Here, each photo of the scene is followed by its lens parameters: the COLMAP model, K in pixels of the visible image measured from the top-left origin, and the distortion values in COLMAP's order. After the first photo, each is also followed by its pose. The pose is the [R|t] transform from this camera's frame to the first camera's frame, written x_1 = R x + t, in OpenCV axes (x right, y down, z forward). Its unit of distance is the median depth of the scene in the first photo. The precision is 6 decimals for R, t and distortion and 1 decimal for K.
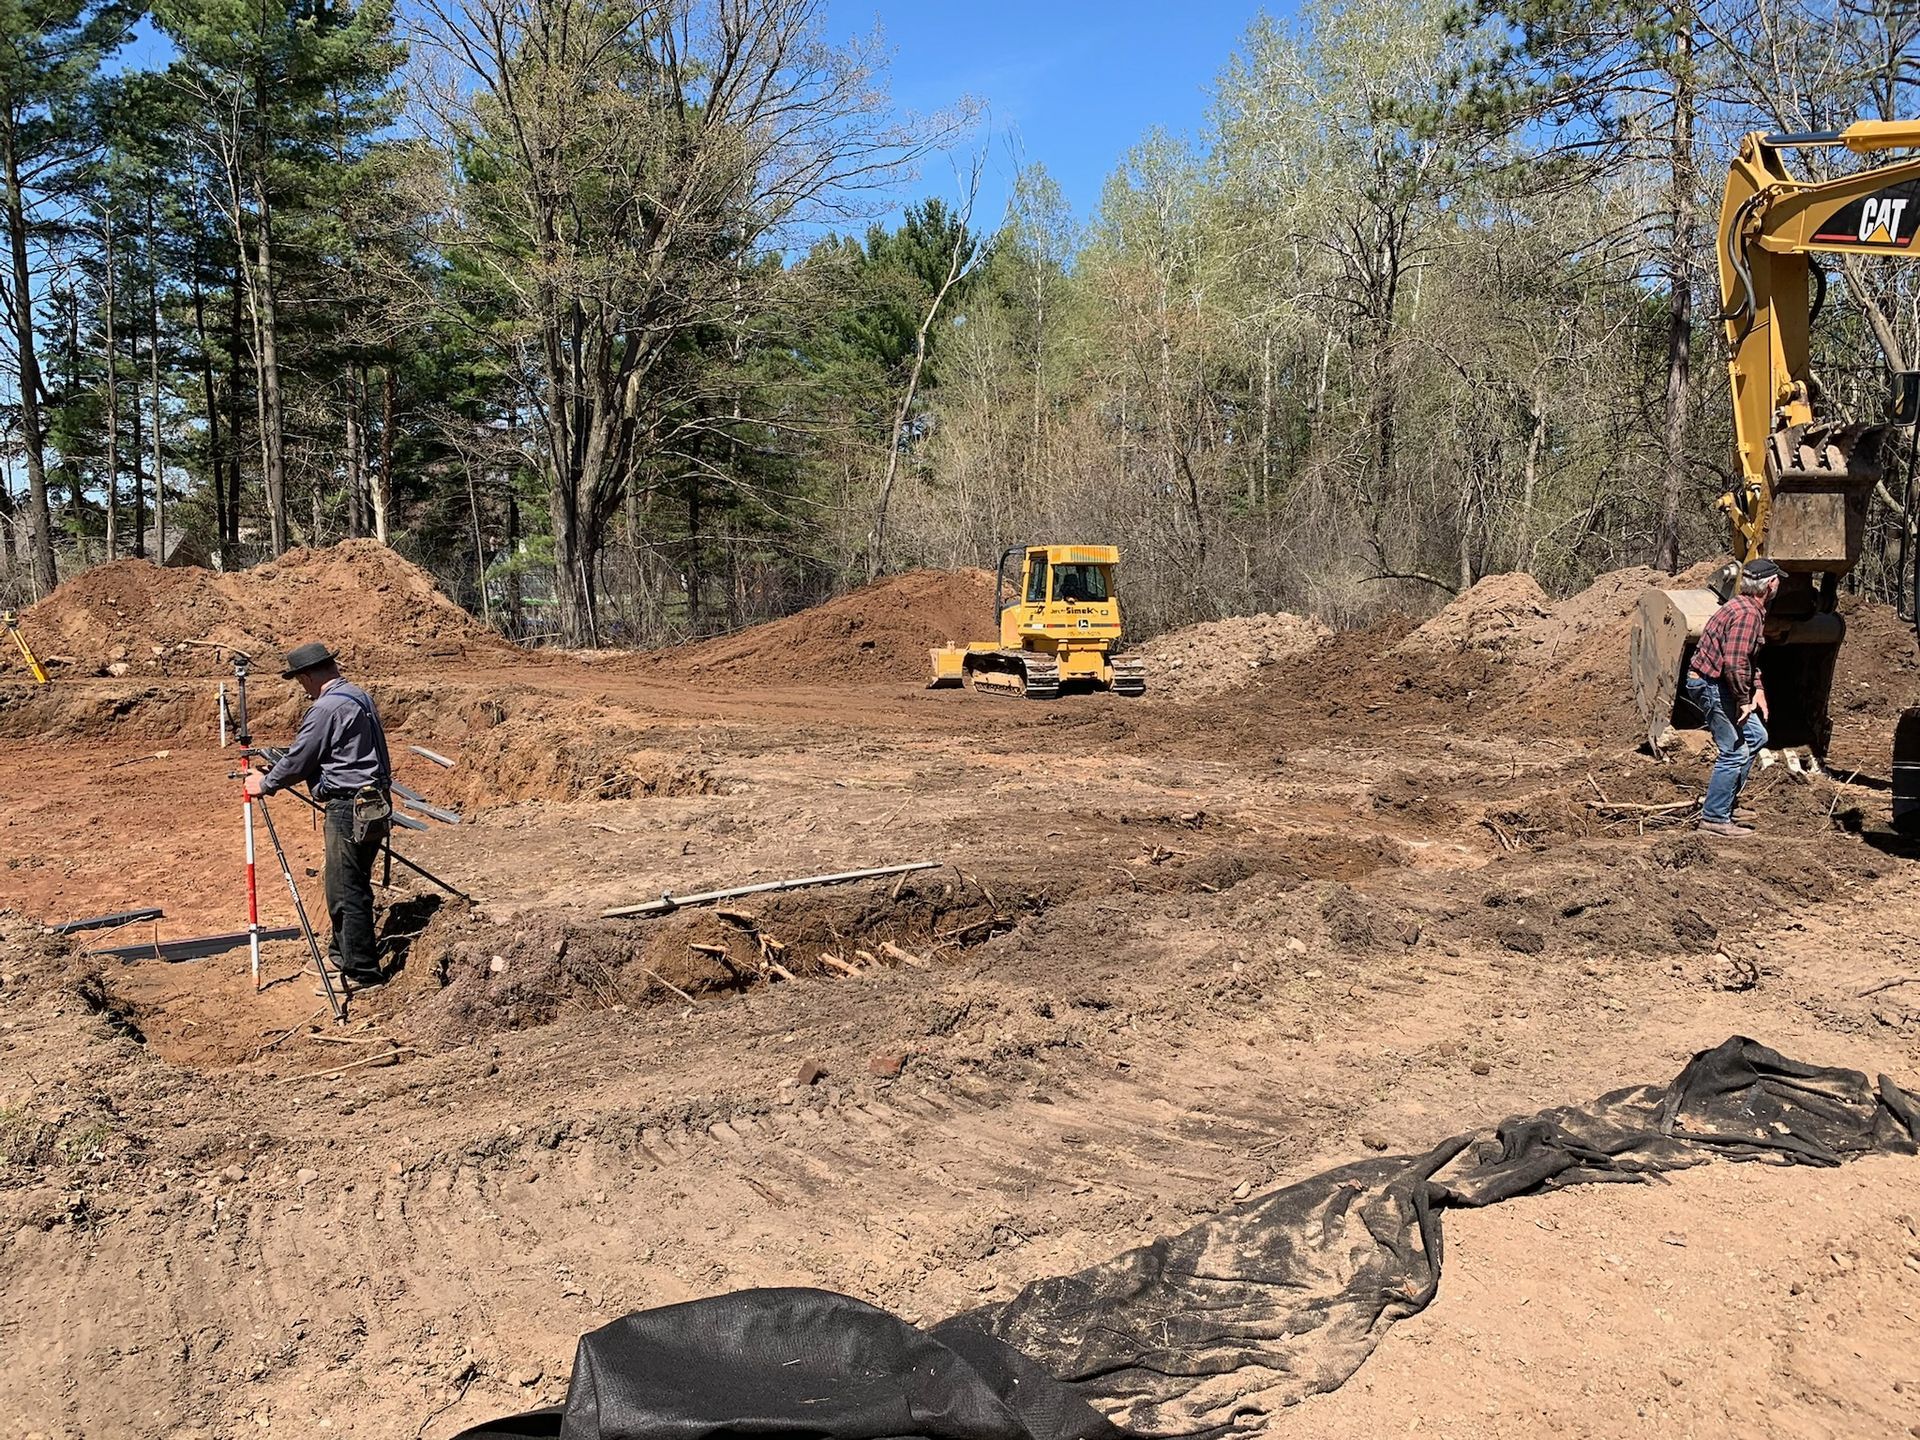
lens RADIAL K [[1454.3, 0, 995.3], [0, 1454.3, 718.4], [0, 0, 1]] dist [0.009377, -0.015850]
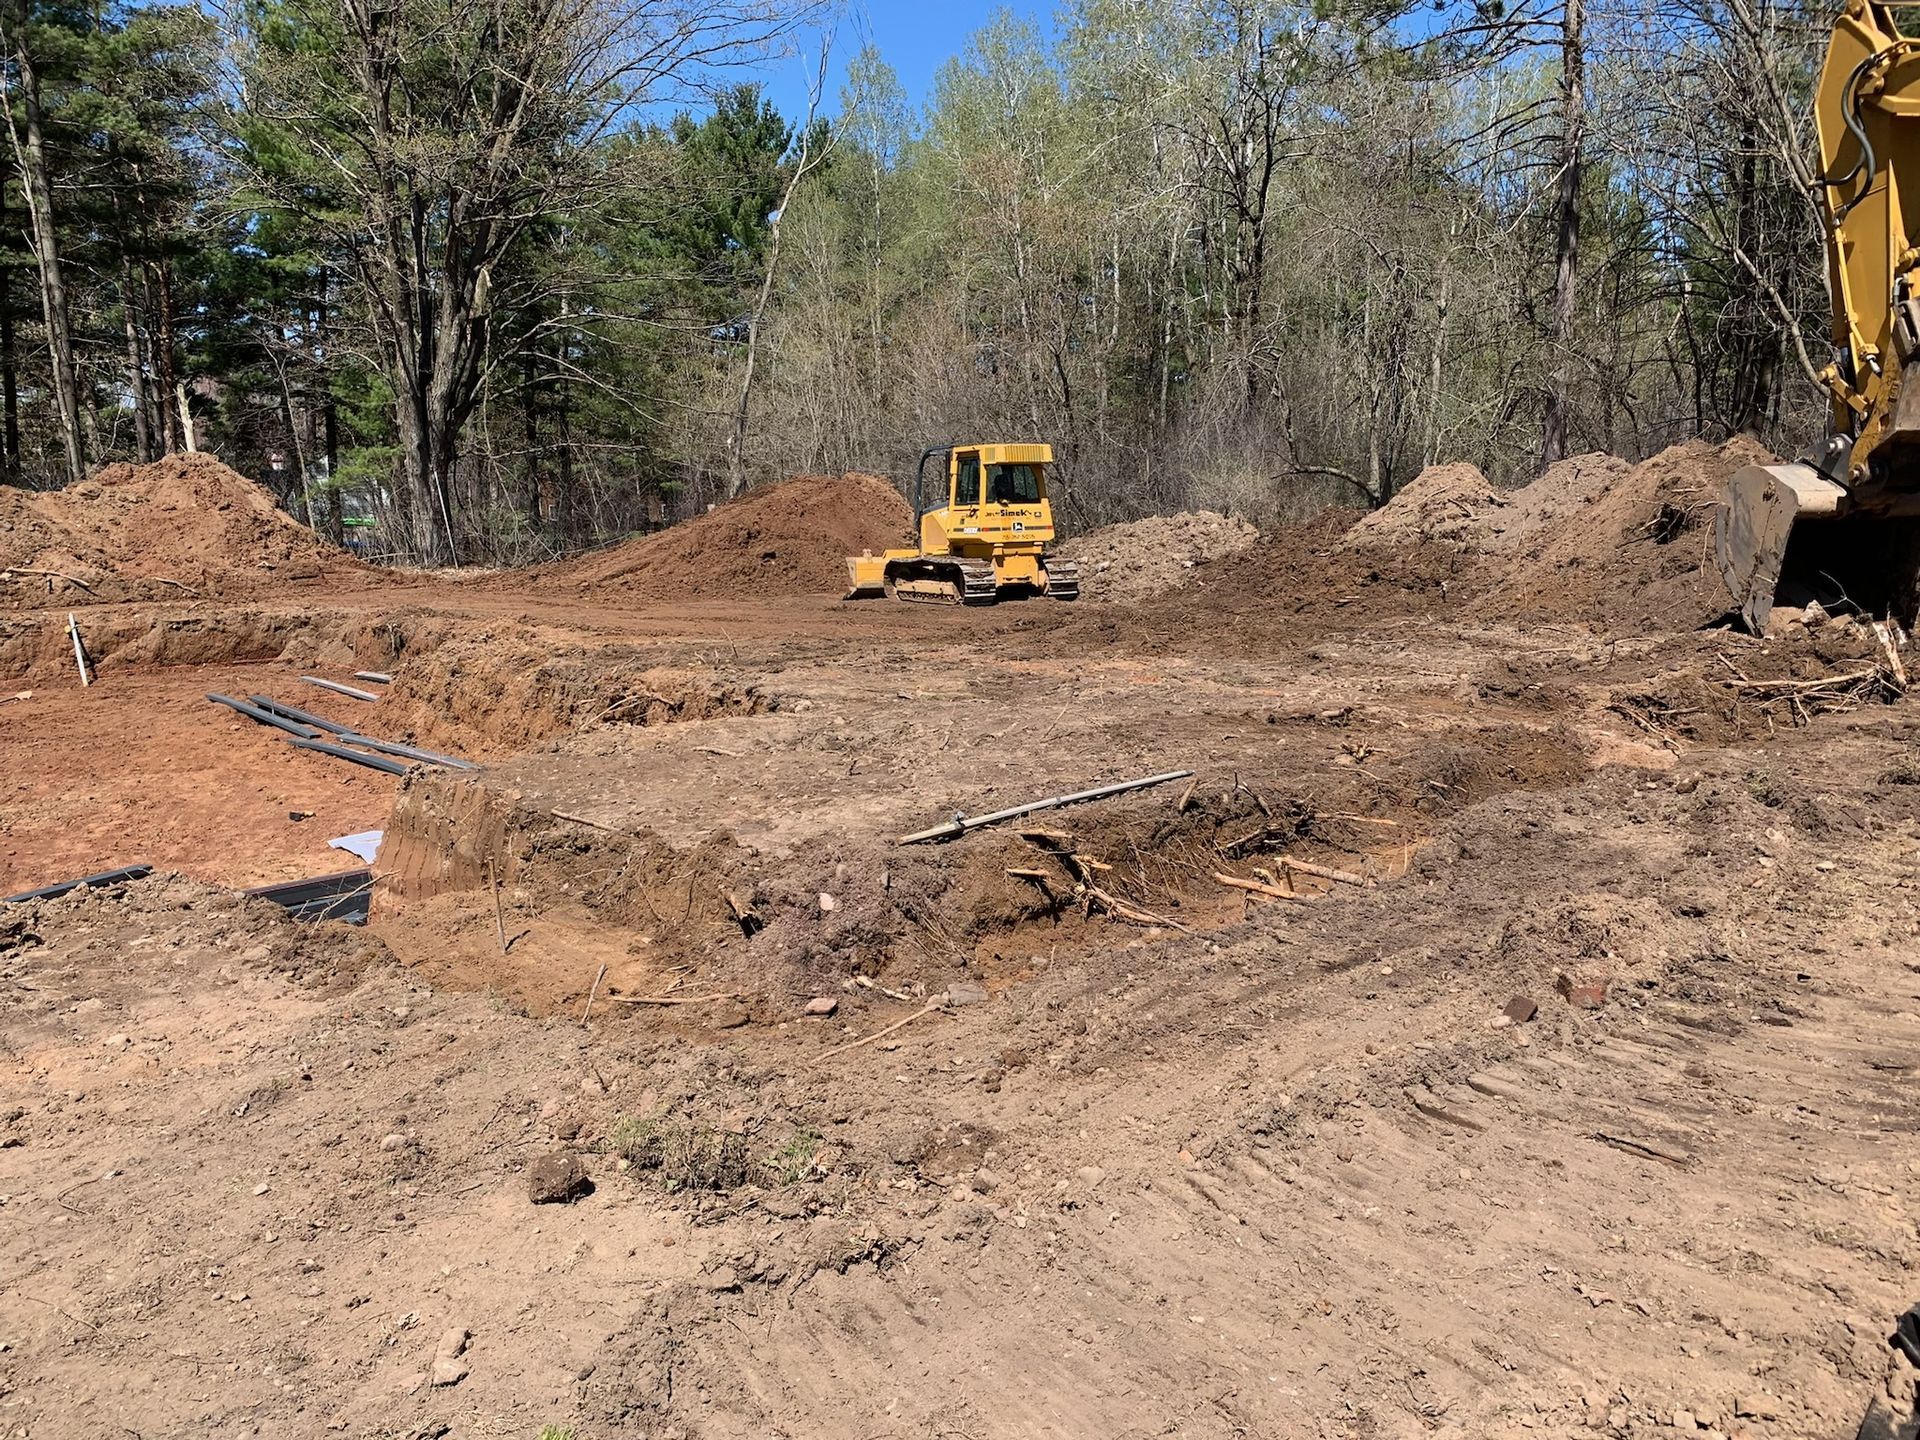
lens RADIAL K [[1454.5, 0, 959.3], [0, 1454.5, 729.8], [0, 0, 1]] dist [0.011178, -0.009340]
pose [[0.991513, -0.040825, 0.123434, -0.102019], [0.032438, 0.997074, 0.069212, 0.002053], [-0.125898, -0.064621, 0.989936, 0.036691]]
